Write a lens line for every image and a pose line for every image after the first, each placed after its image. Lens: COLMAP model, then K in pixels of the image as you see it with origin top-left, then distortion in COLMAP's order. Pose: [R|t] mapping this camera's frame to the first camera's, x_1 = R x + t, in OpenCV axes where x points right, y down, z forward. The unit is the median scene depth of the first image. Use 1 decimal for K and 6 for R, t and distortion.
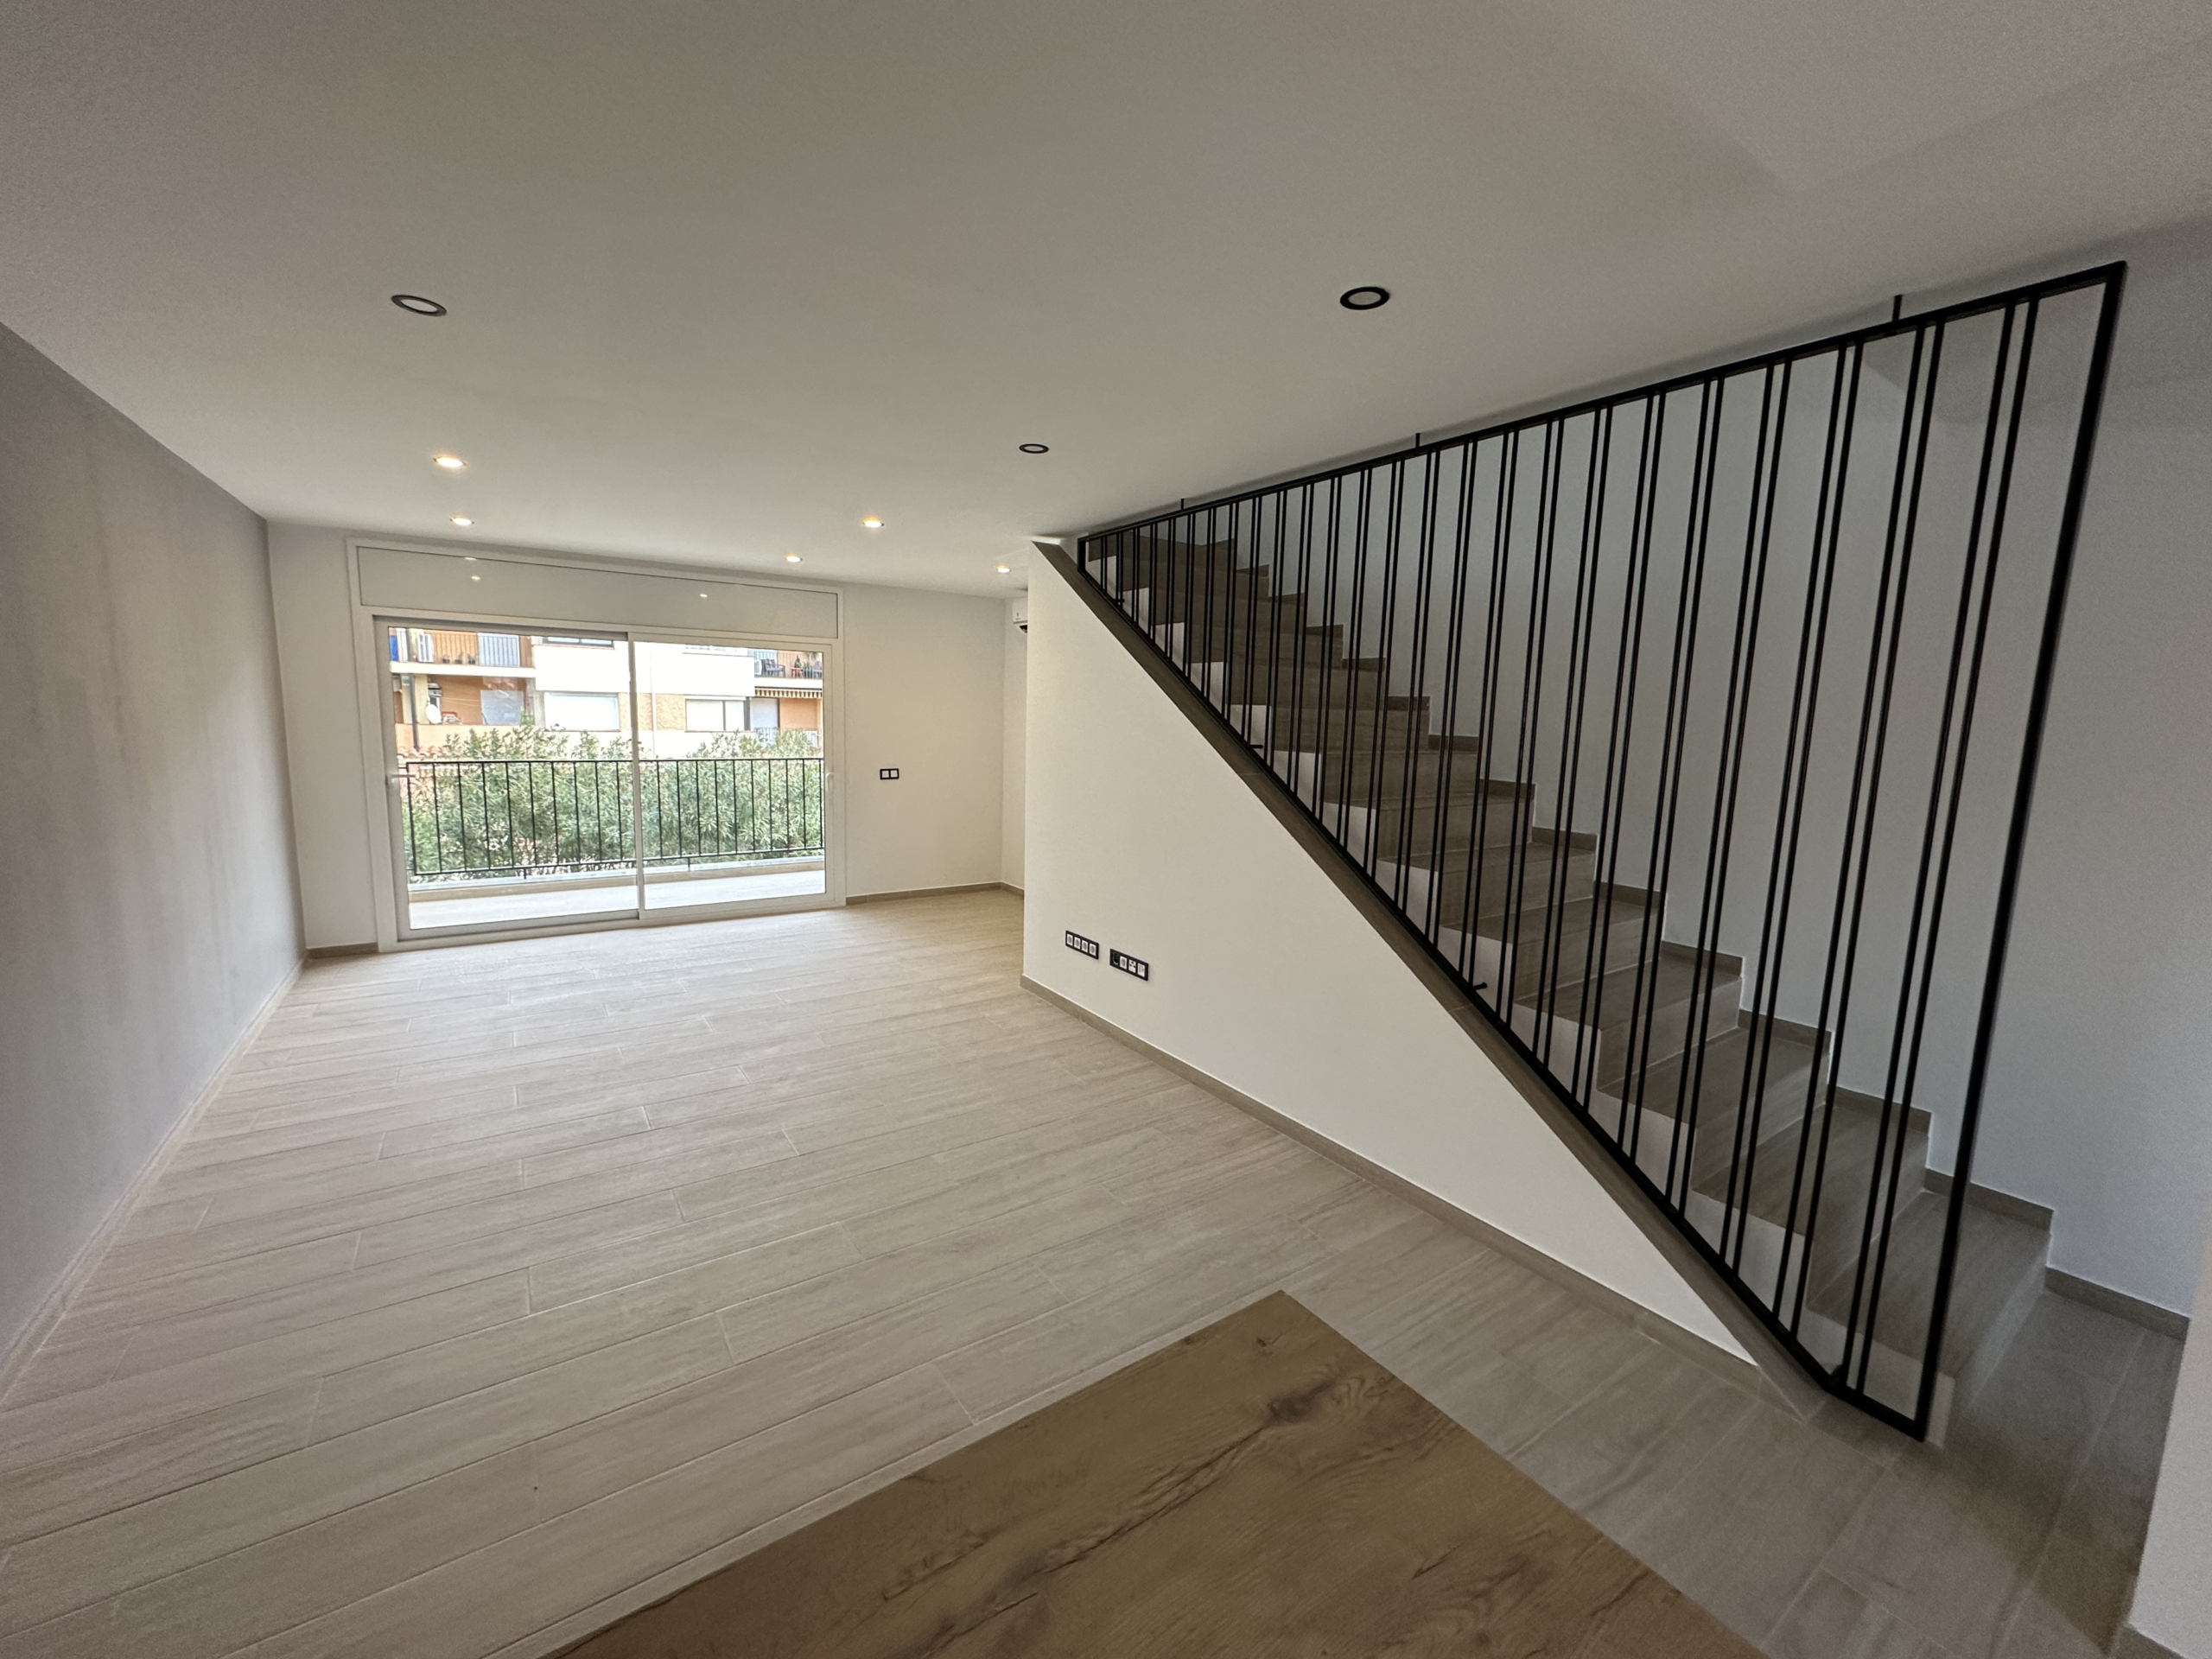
lens RADIAL K [[879.5, 0, 1107.2], [0, 879.5, 815.8], [0, 0, 1]] dist [-0.005406, 0.001546]
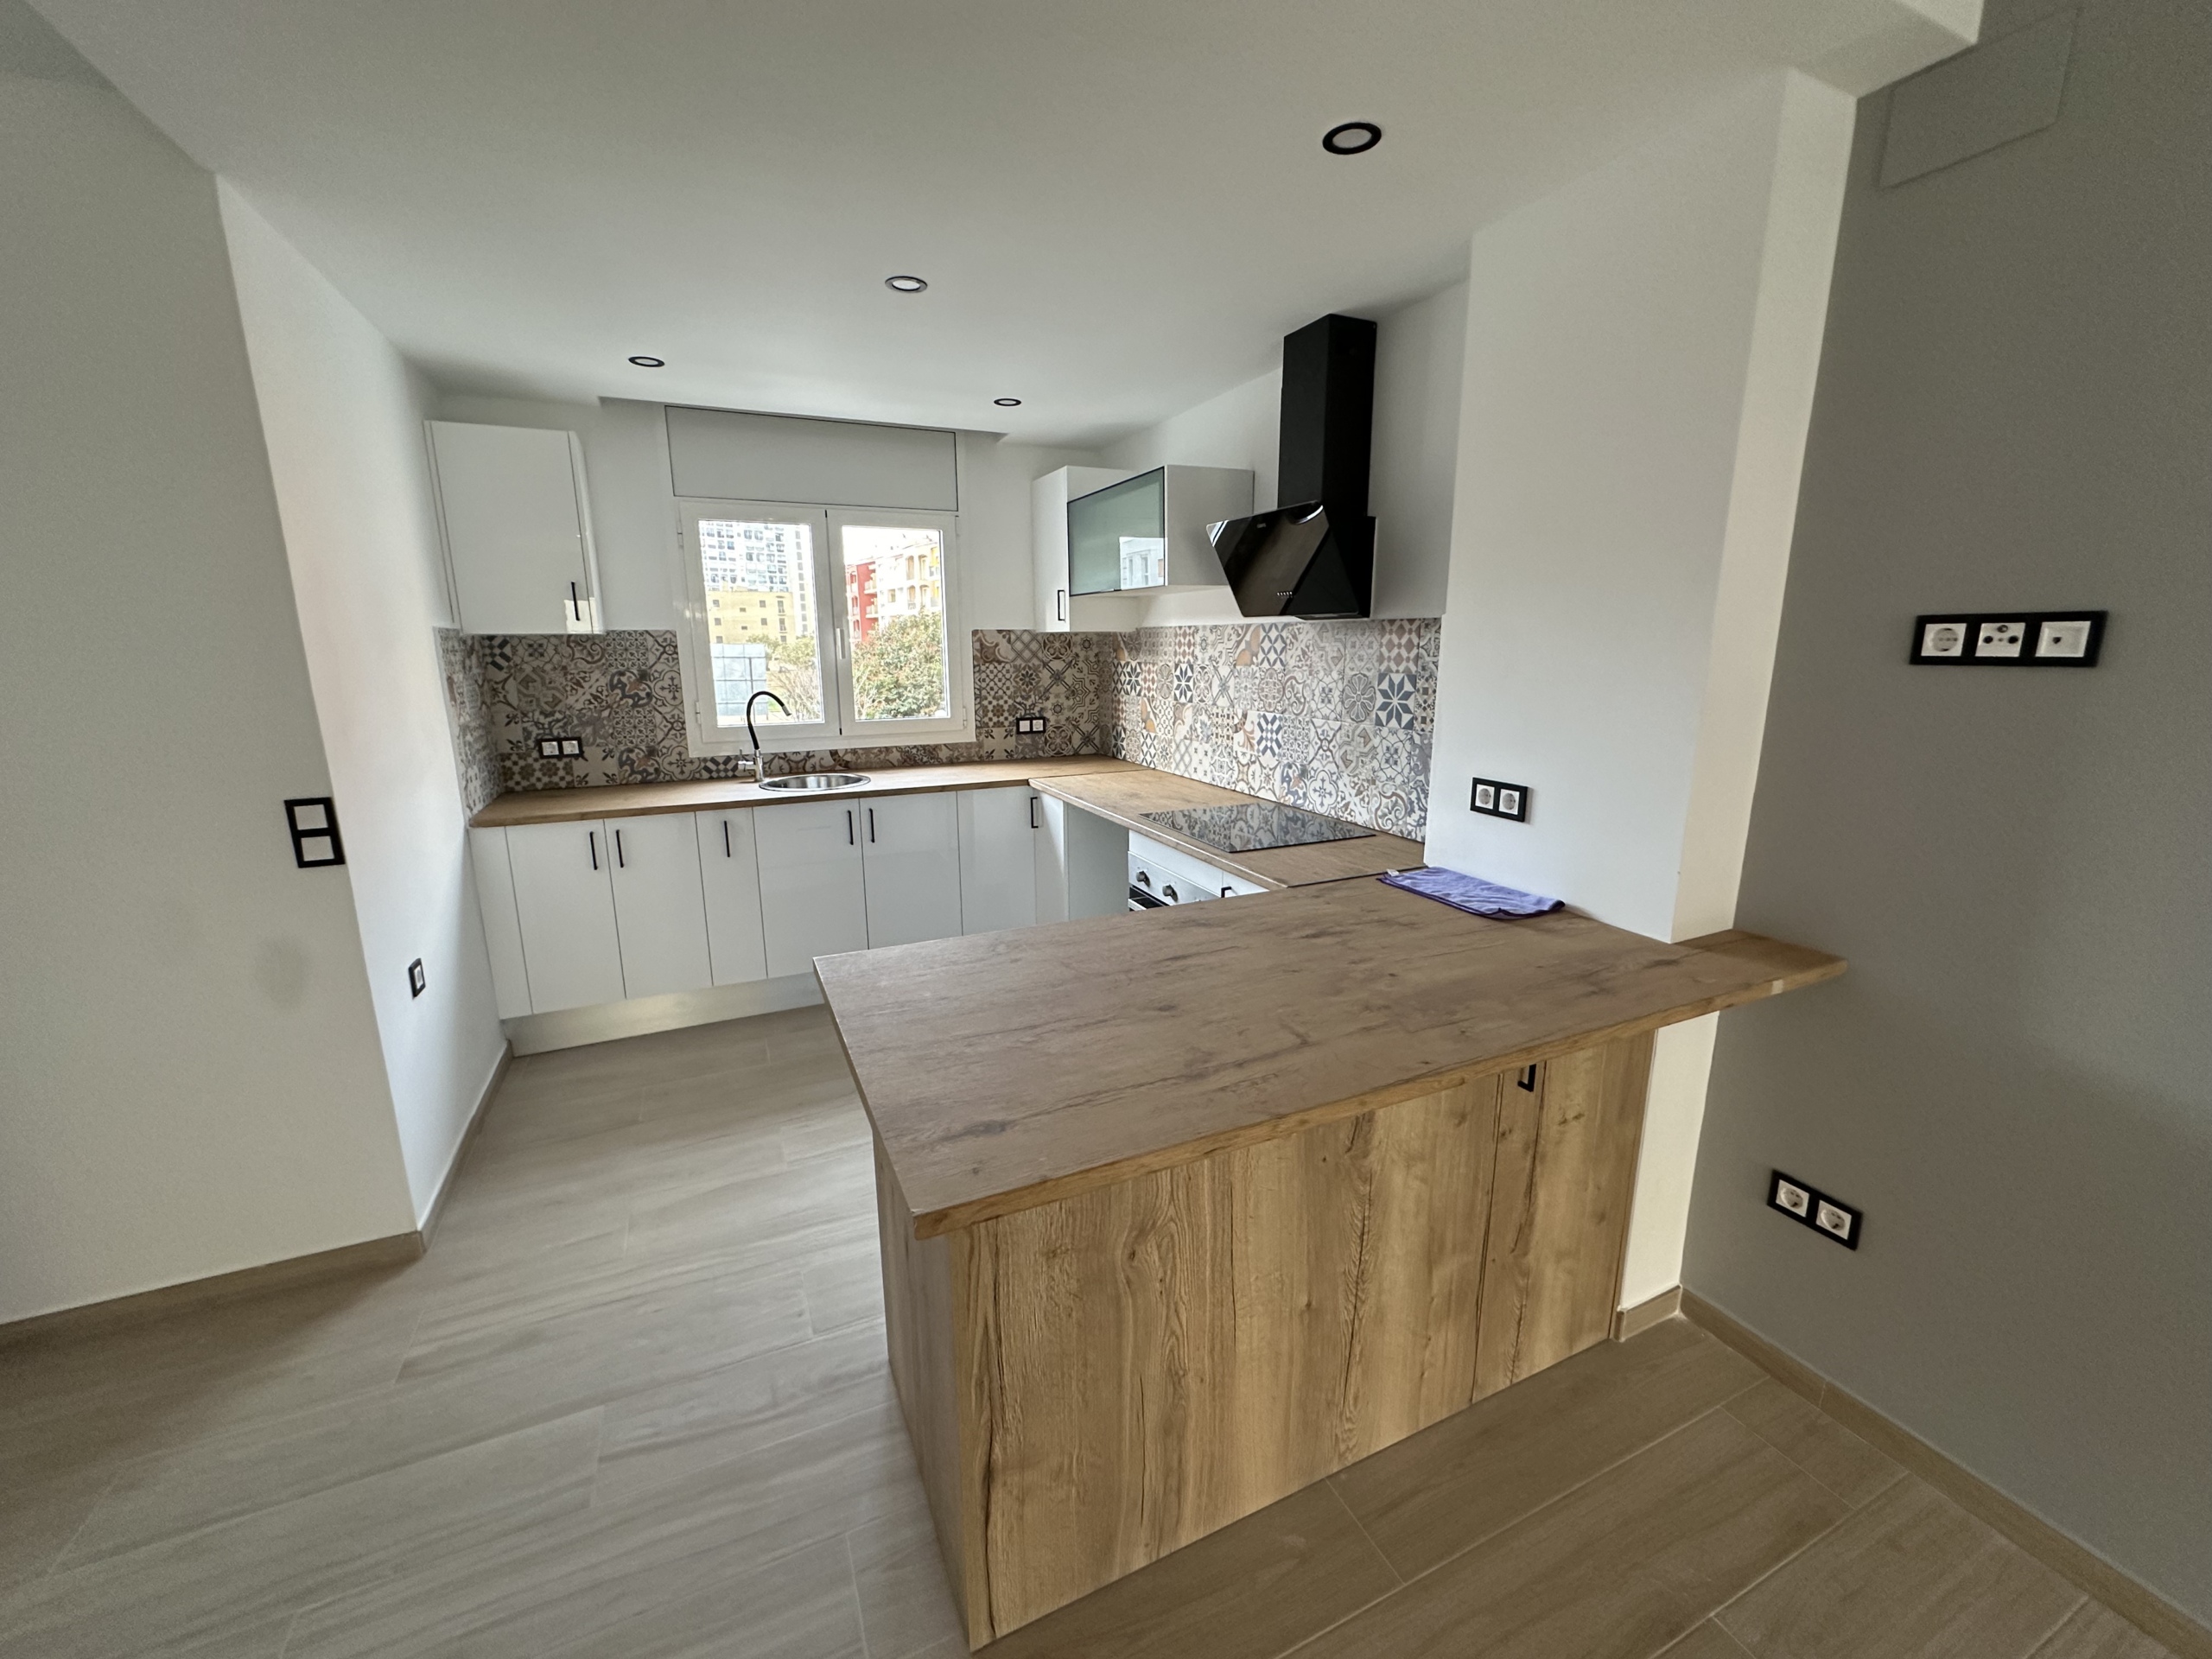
lens RADIAL K [[879.5, 0, 1116.6], [0, 879.5, 828.8], [0, 0, 1]] dist [-0.005406, 0.001546]
pose [[-0.986502, -0.054644, 0.154361, -0.031711], [0.000019, 0.942637, 0.333821, -0.032439], [-0.163748, 0.329318, -0.929912, 0.446931]]
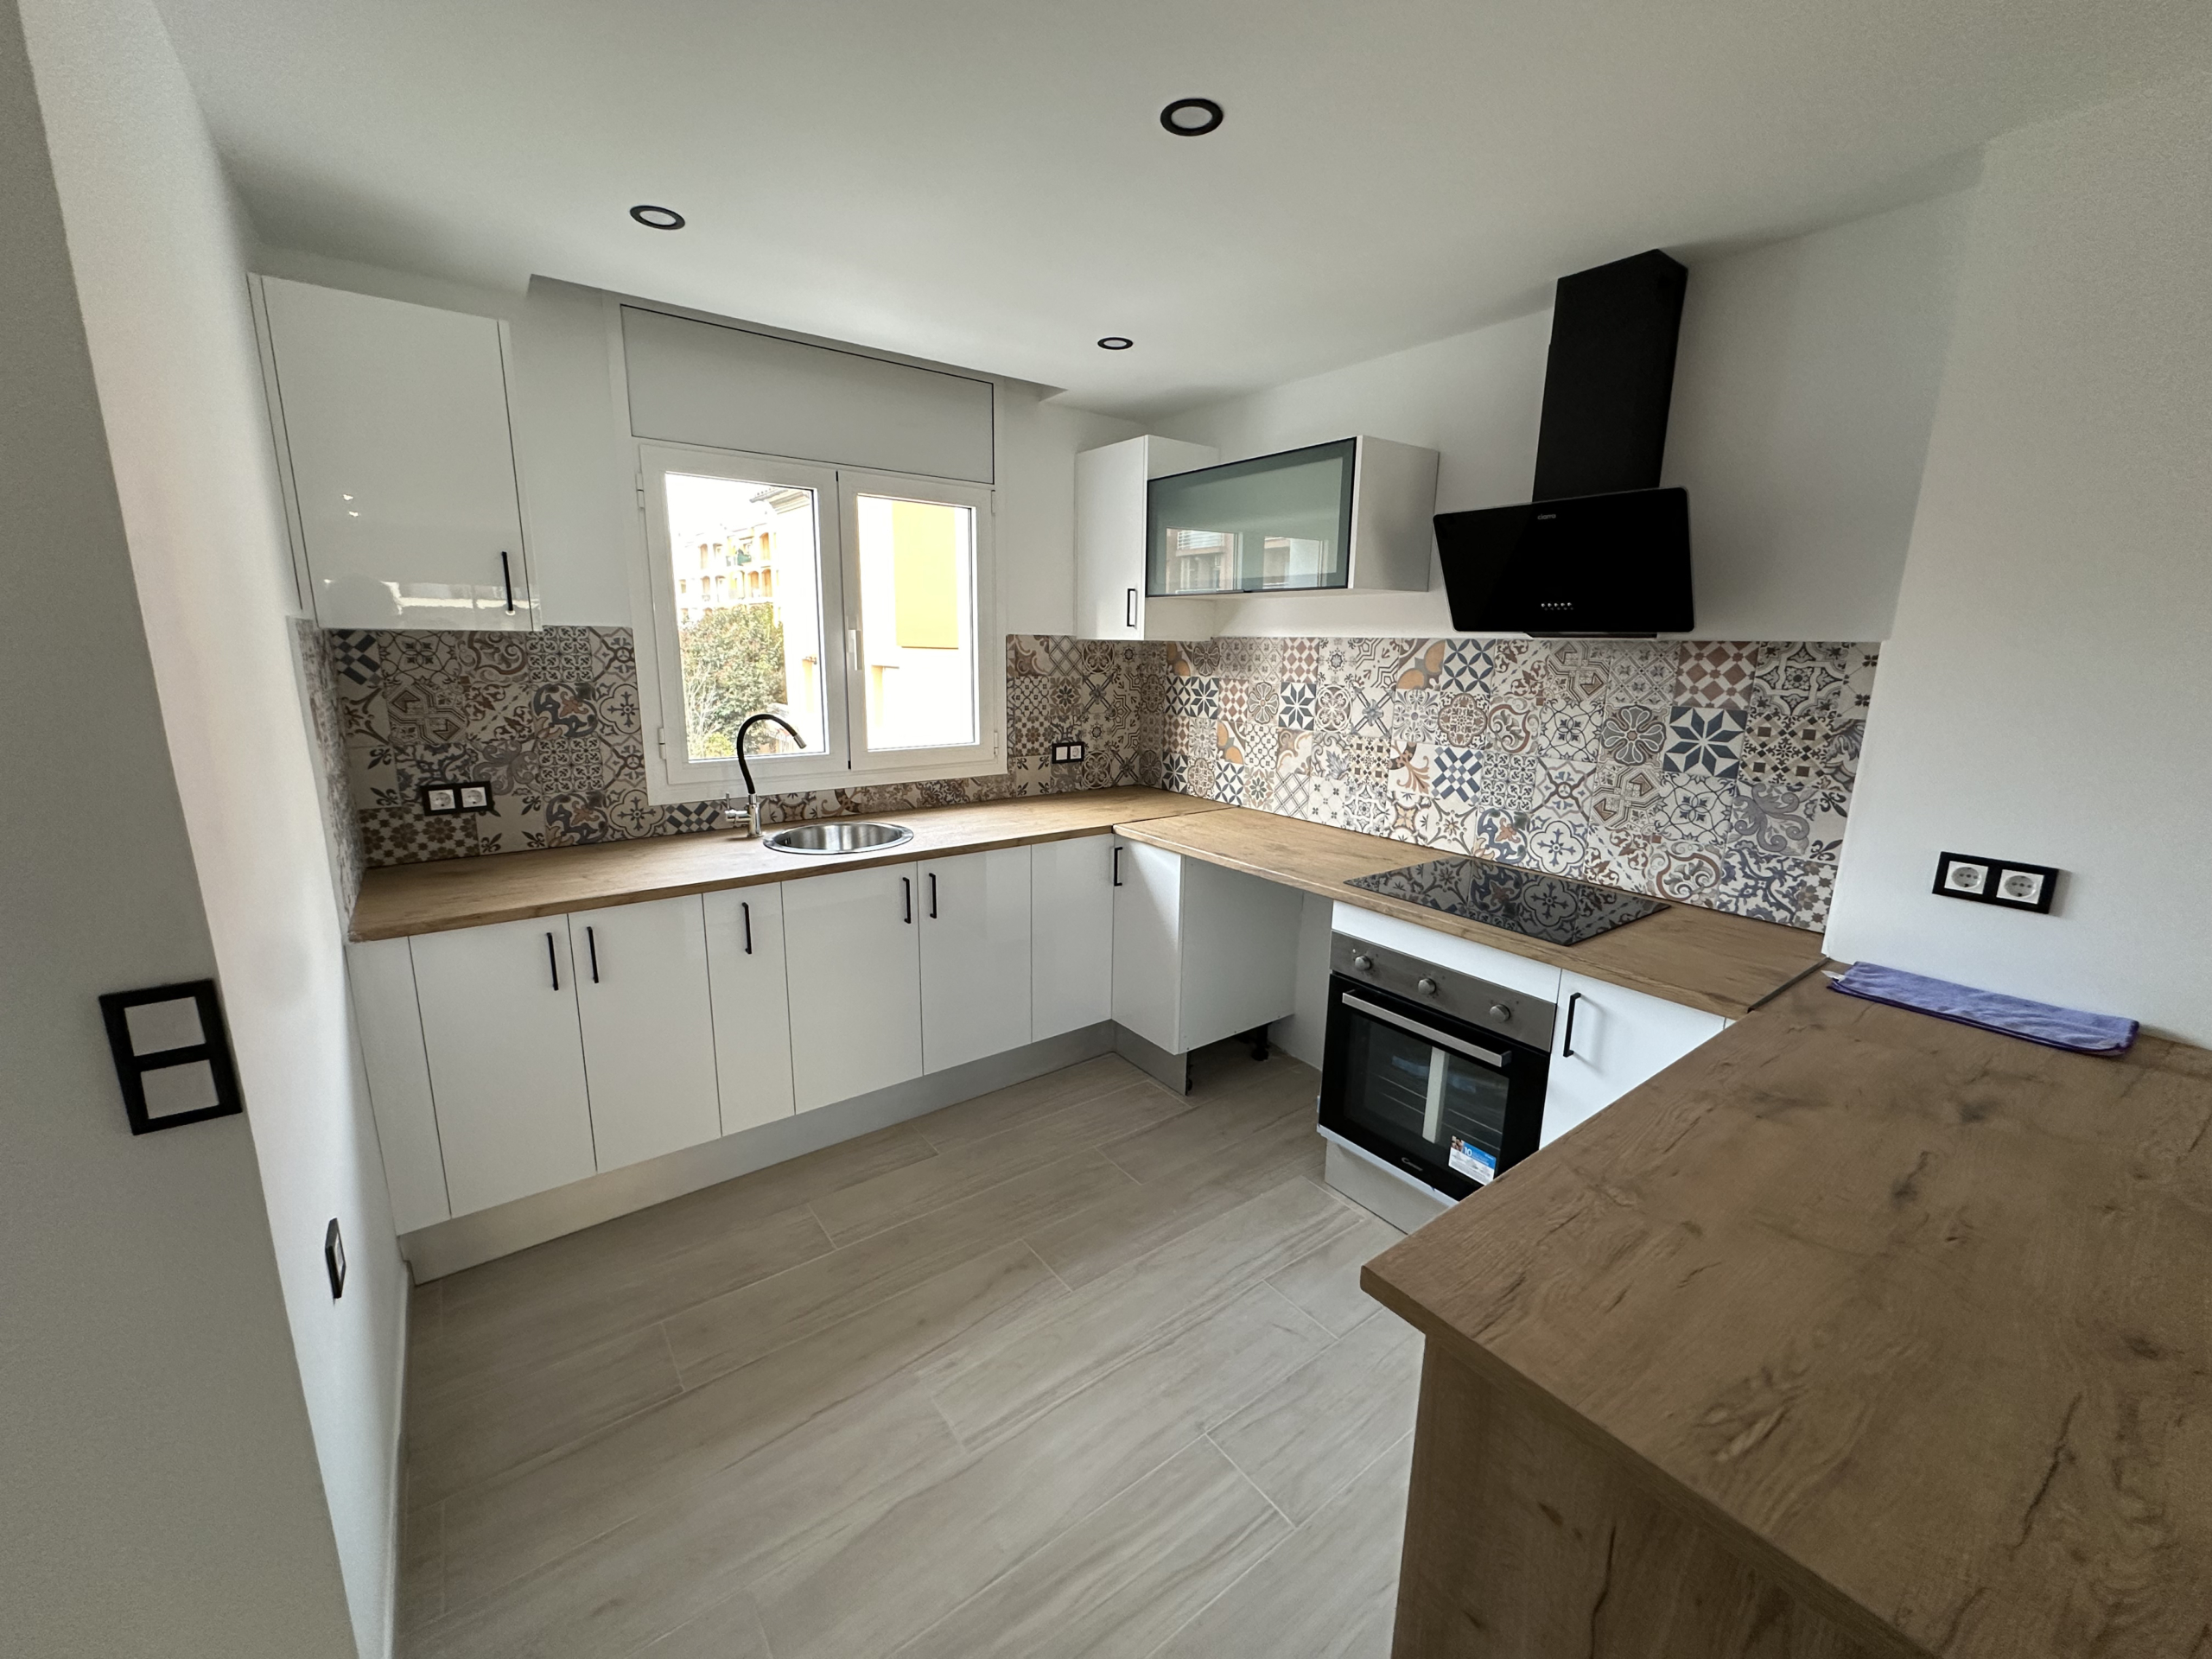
lens RADIAL K [[879.5, 0, 1116.0], [0, 879.5, 829.2], [0, 0, 1]] dist [-0.005406, 0.001546]
pose [[-0.998001, -0.031401, -0.054851, 0.260812], [-0.047732, 0.943313, 0.328453, -0.010190], [0.041427, 0.330415, -0.942926, 0.268514]]
